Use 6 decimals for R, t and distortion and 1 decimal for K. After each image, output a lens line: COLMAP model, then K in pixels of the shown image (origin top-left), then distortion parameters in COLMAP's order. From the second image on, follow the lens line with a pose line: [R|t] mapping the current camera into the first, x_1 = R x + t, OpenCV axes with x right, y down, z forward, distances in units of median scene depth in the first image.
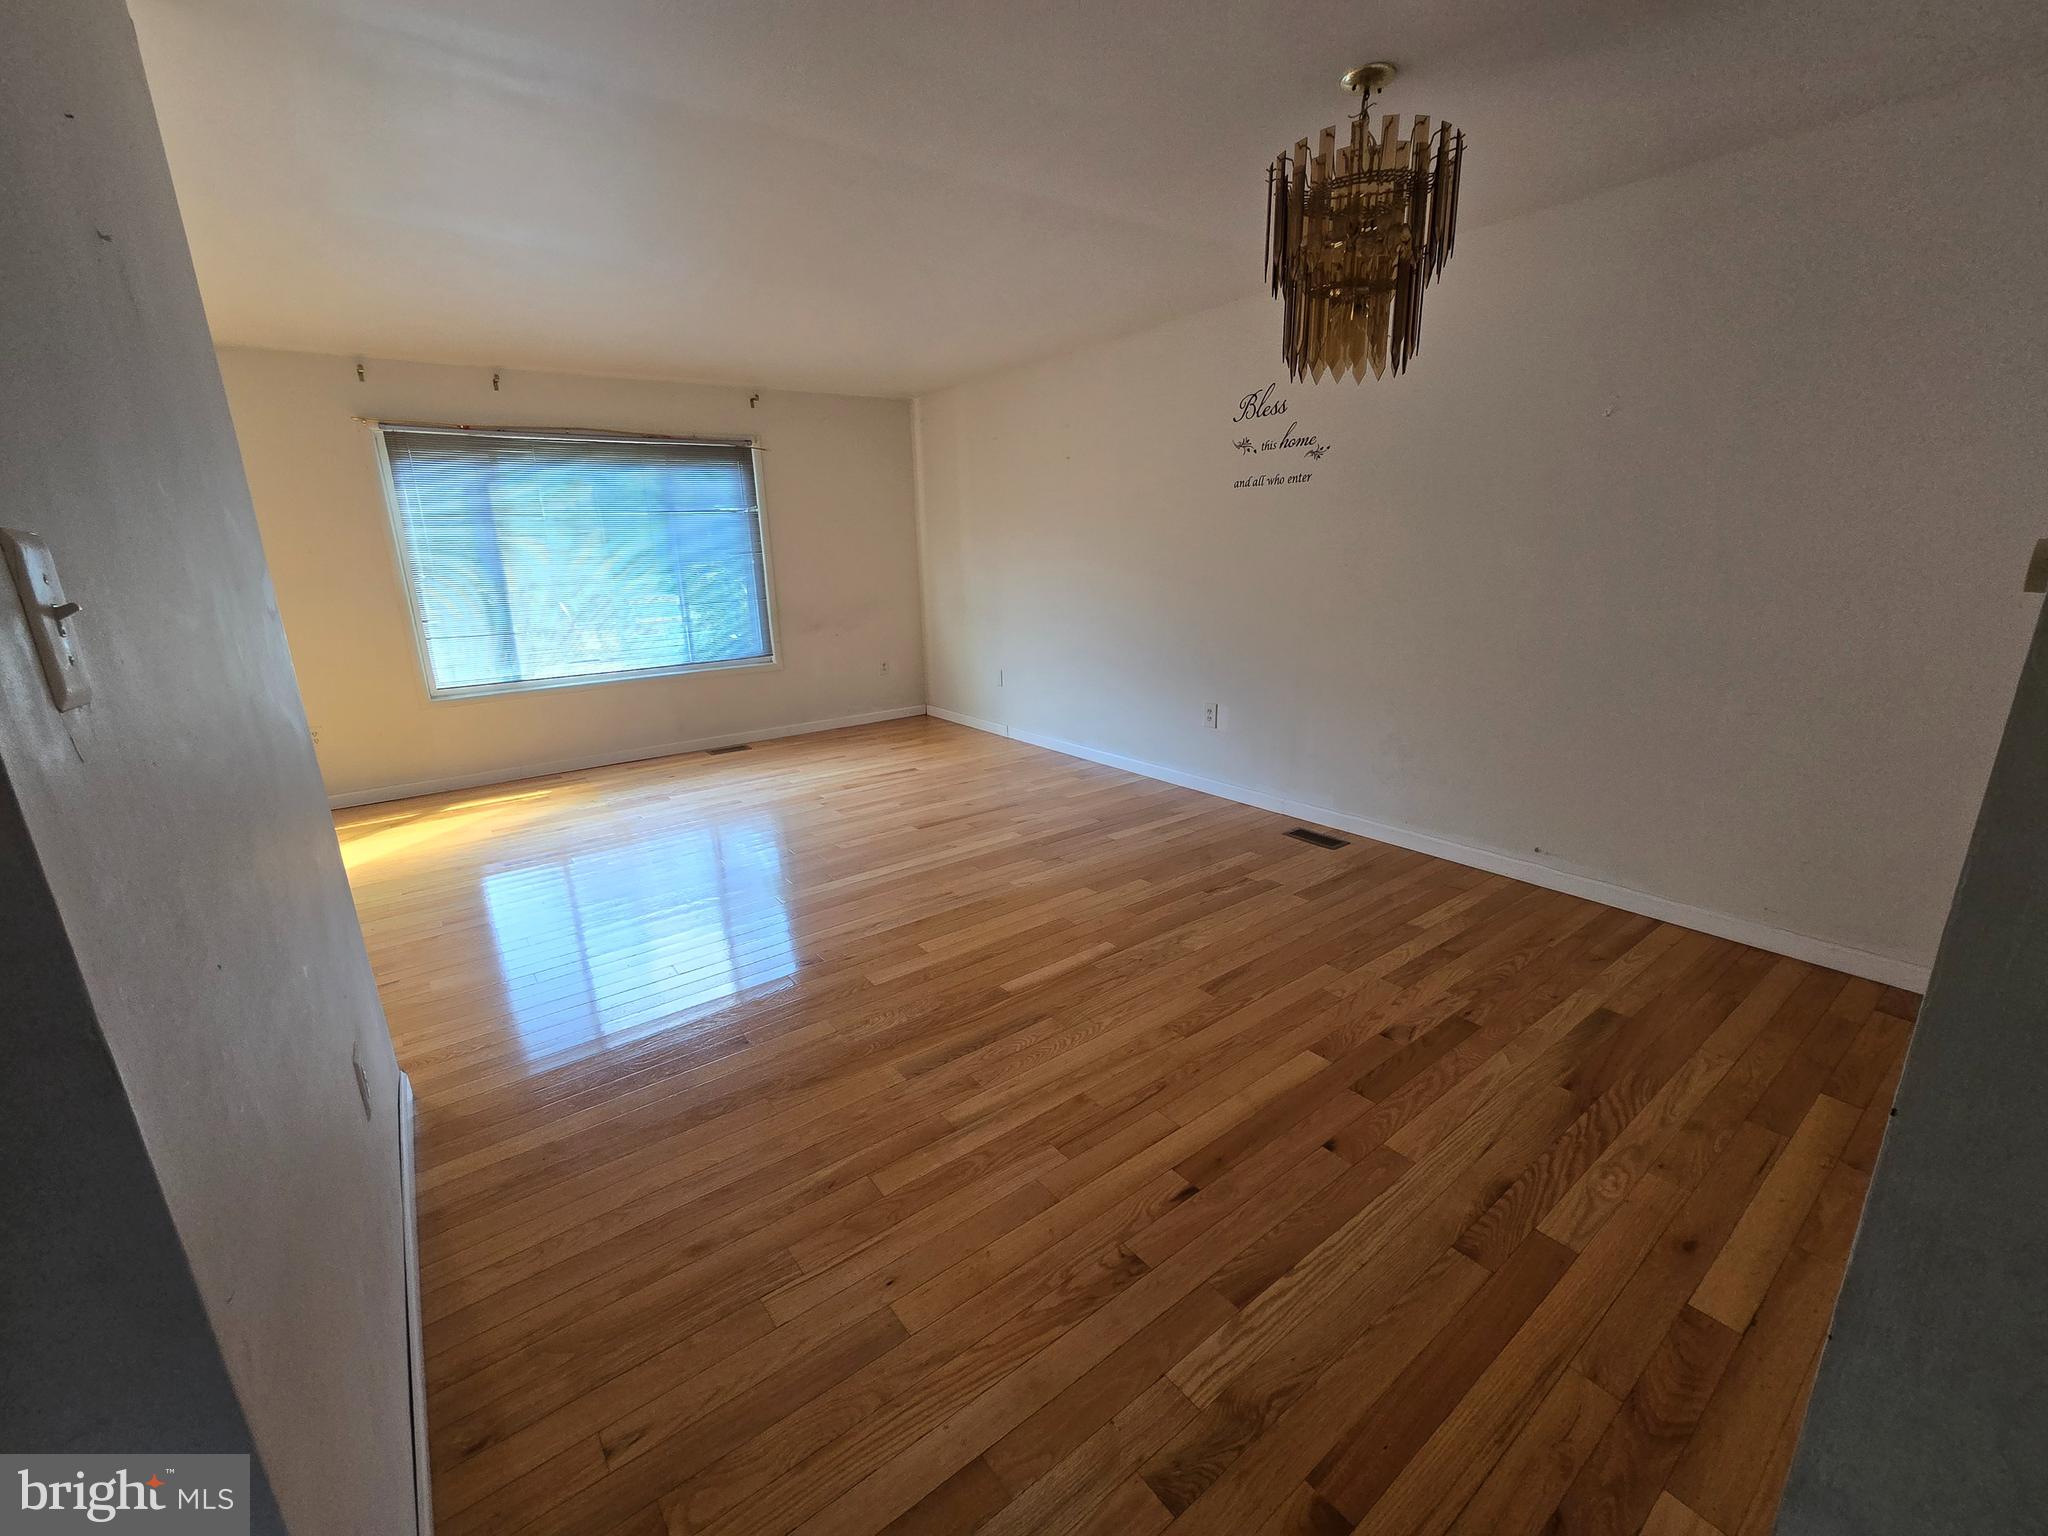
lens RADIAL K [[834.0, 0, 1036.3], [0, 834.0, 775.2], [0, 0, 1]] dist [-0.003258, 0.000067]
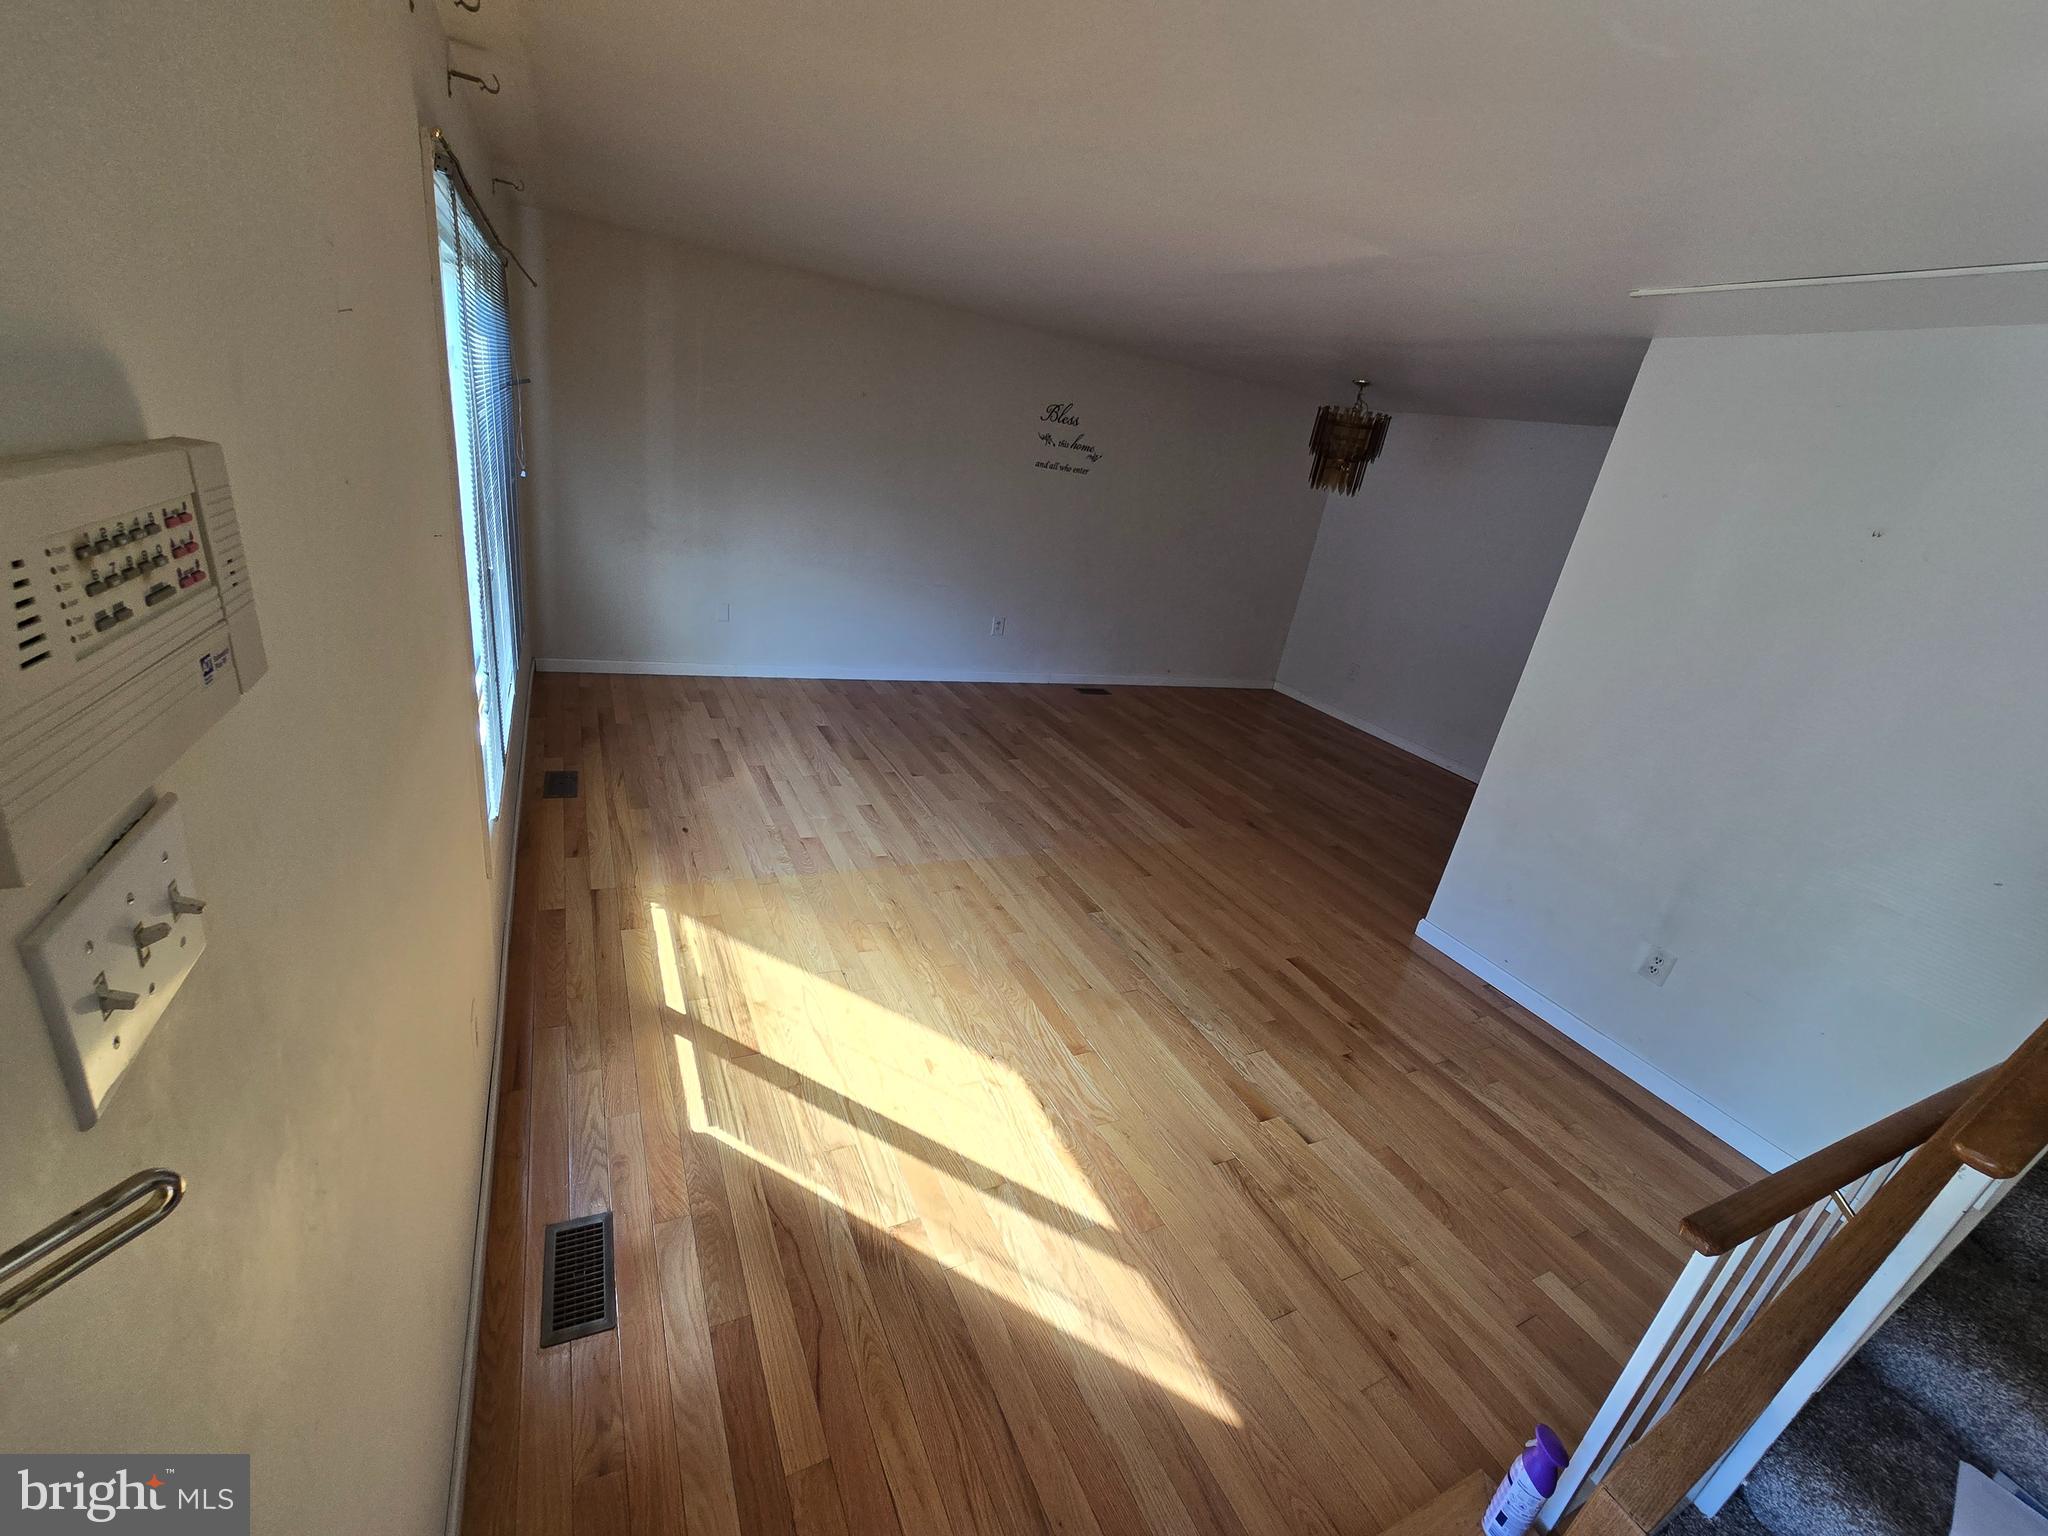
lens RADIAL K [[834.0, 0, 1029.9], [0, 834.0, 778.0], [0, 0, 1]] dist [-0.003258, 0.000067]
pose [[0.183521, -0.318308, 0.930054, -1.349349], [0.094881, 0.947441, 0.305536, -0.293886], [-0.978426, 0.032172, 0.204077, 0.783825]]
